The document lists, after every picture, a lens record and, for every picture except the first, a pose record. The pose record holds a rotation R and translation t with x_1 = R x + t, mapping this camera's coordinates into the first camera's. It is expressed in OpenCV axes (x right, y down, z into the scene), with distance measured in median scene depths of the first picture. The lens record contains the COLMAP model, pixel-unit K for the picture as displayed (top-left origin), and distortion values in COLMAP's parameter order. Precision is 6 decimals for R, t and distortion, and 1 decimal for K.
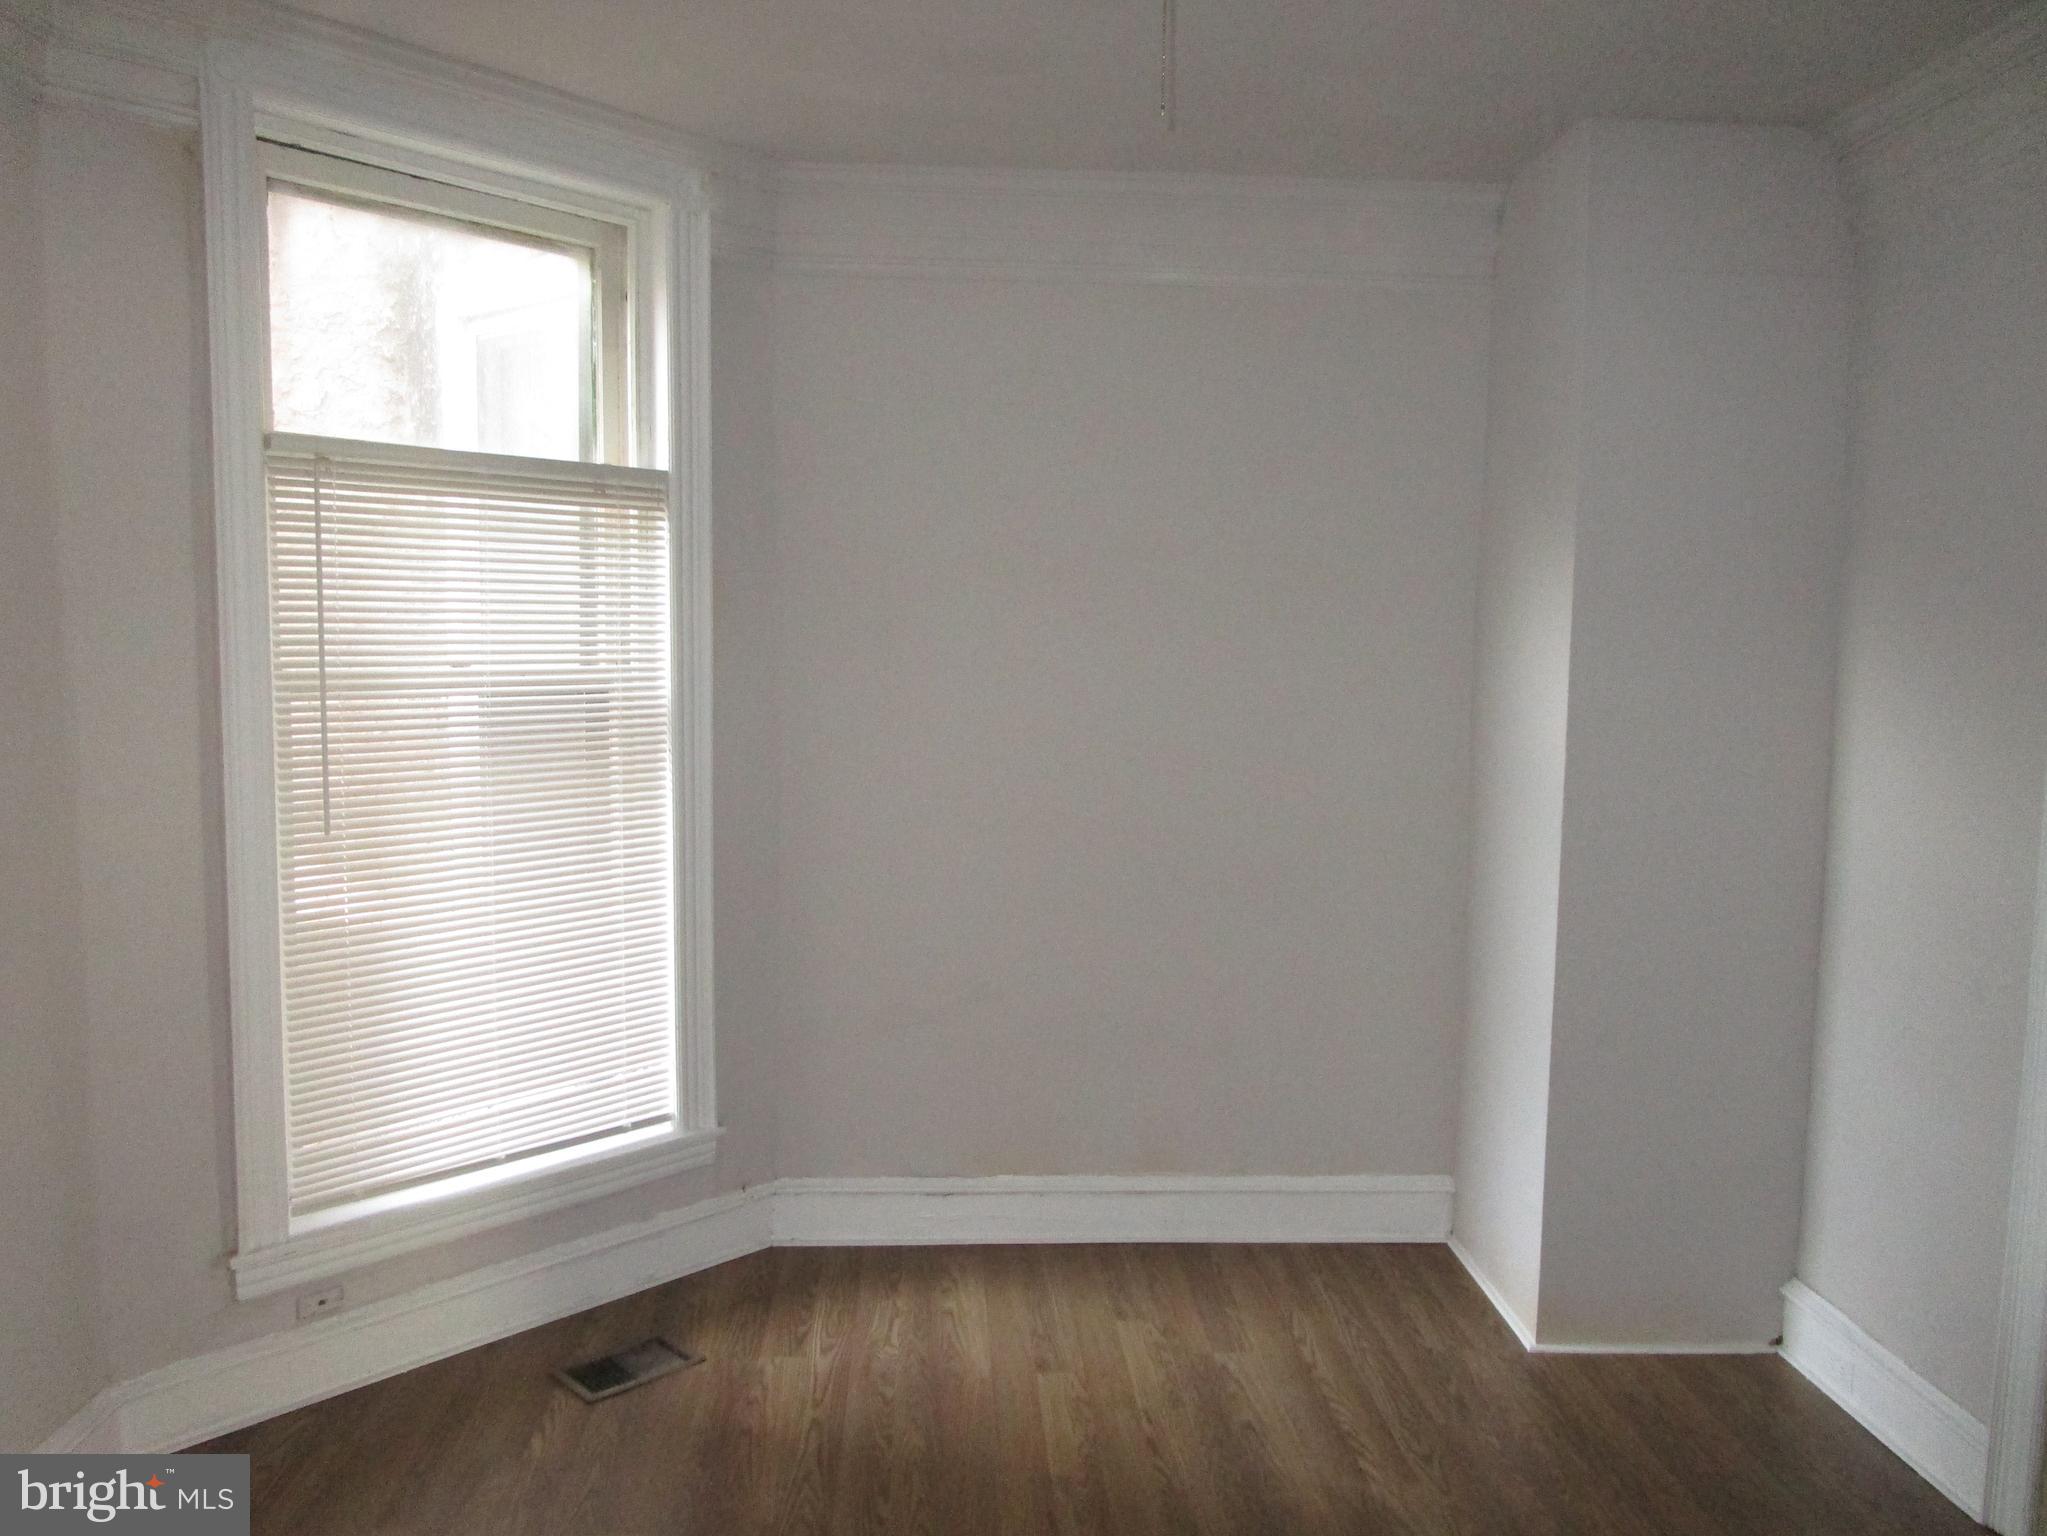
lens RADIAL K [[1469.8, 0, 1023.5], [0, 1469.8, 768.0], [0, 0, 1]] dist [-0.003284, -0.004636]
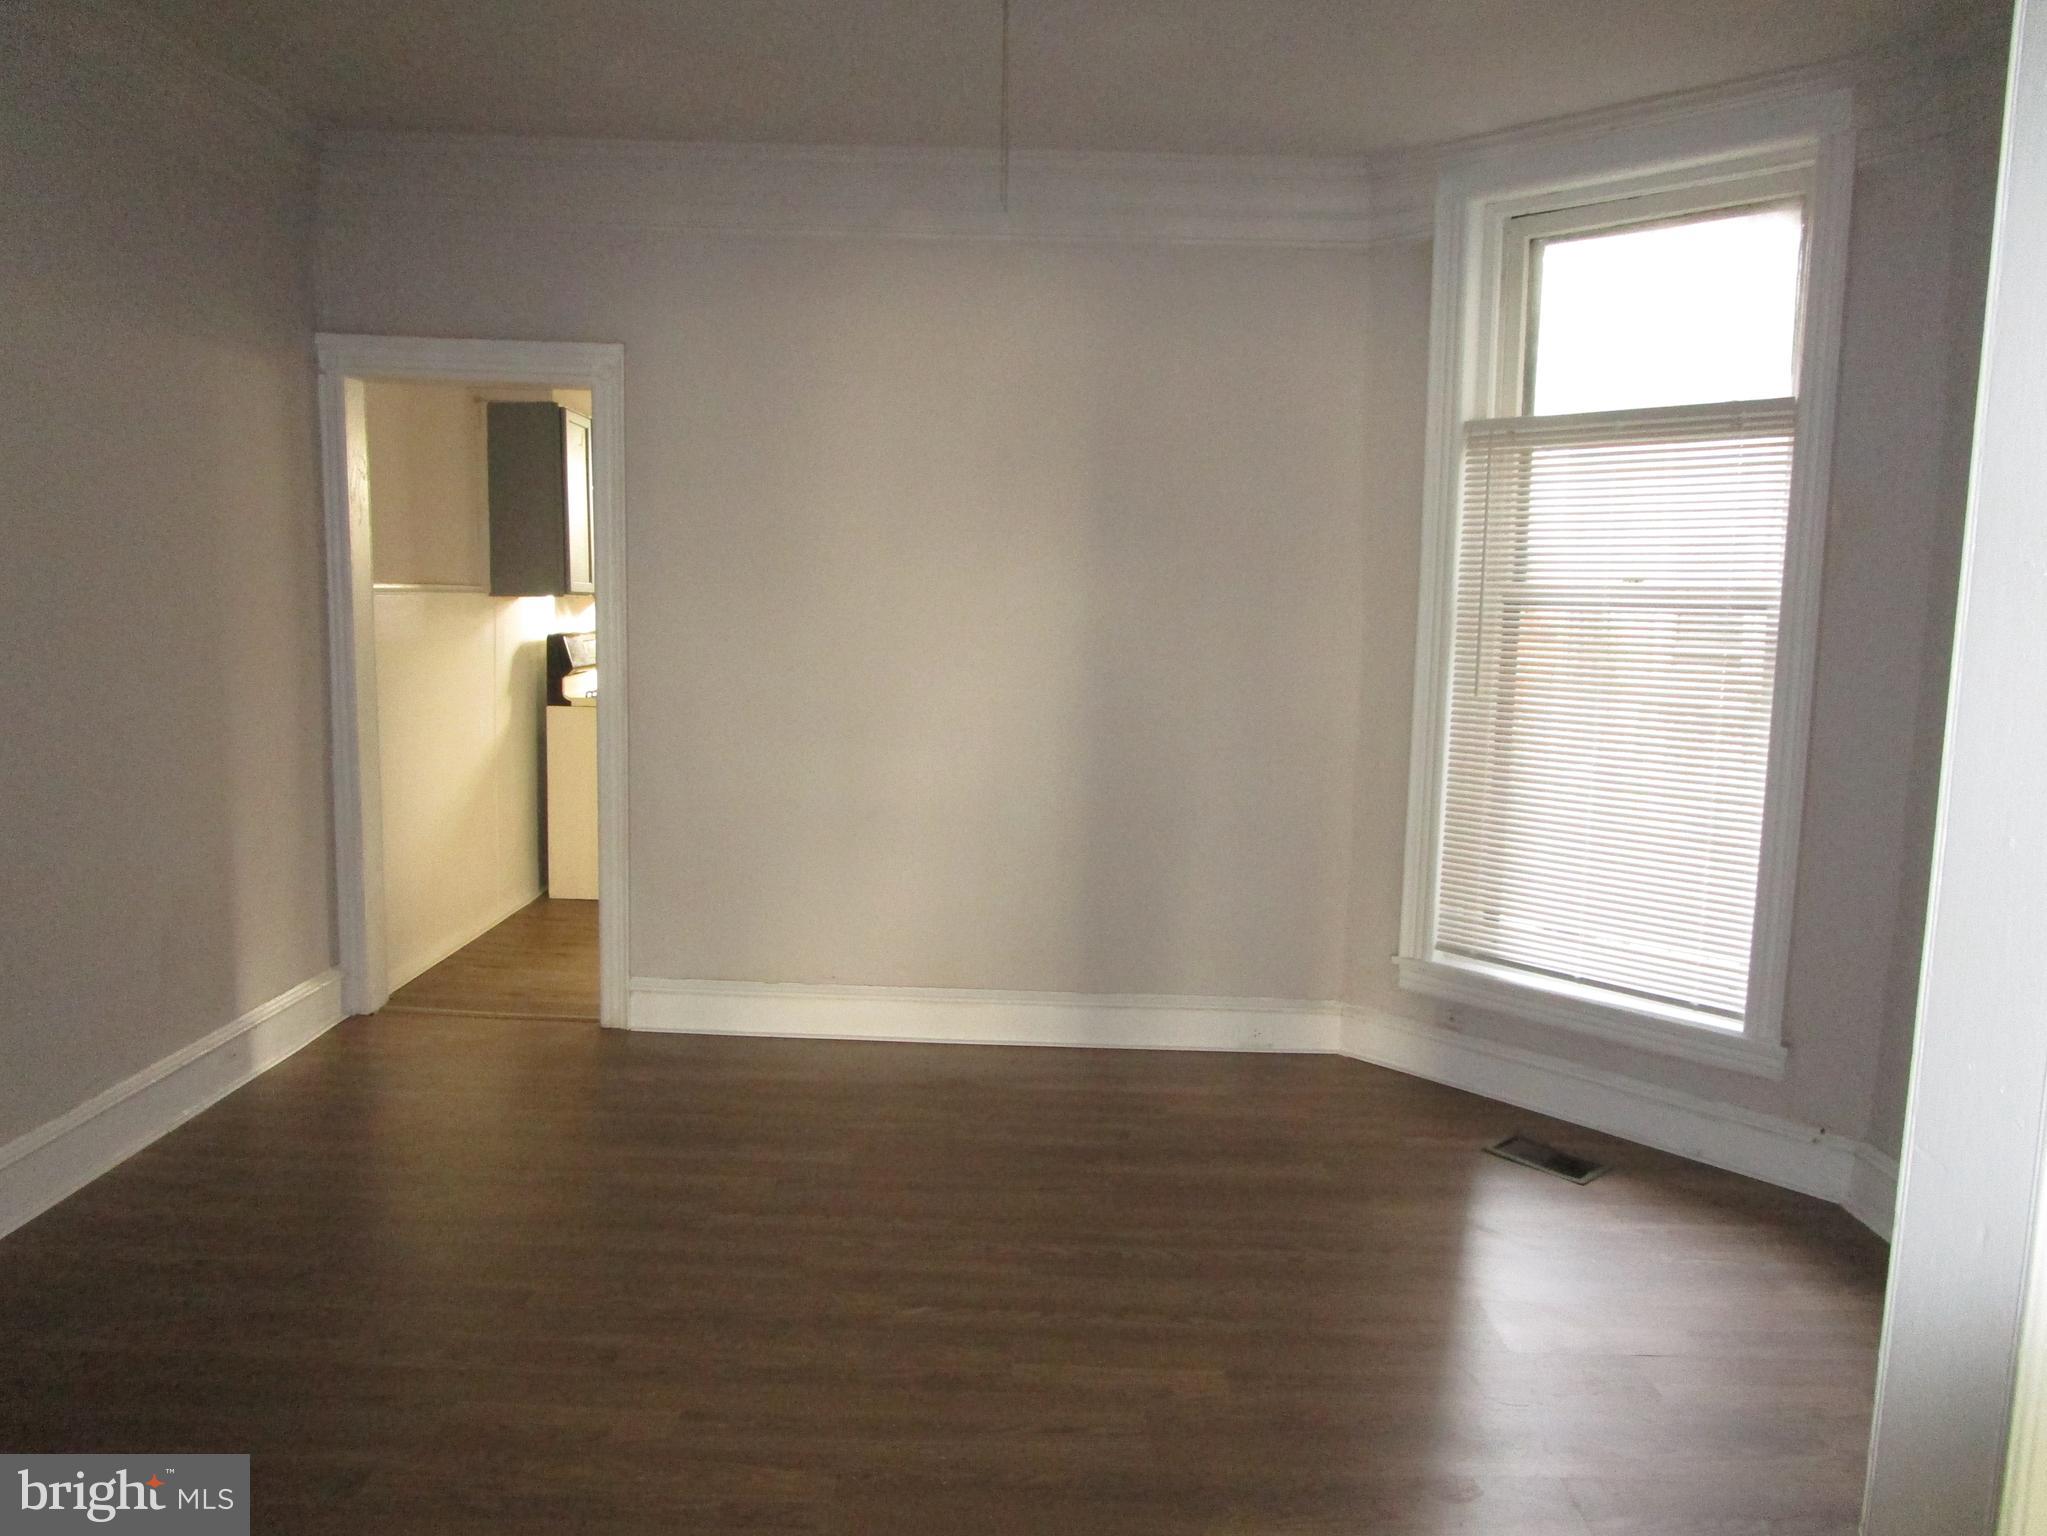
lens RADIAL K [[1469.8, 0, 1023.5], [0, 1469.8, 768.0], [0, 0, 1]] dist [-0.003284, -0.004636]
pose [[-0.052901, 0.098808, -0.993699, 0.890471], [-0.119660, 0.987295, 0.104542, 0.015572], [0.991404, 0.124437, -0.040405, 0.561439]]
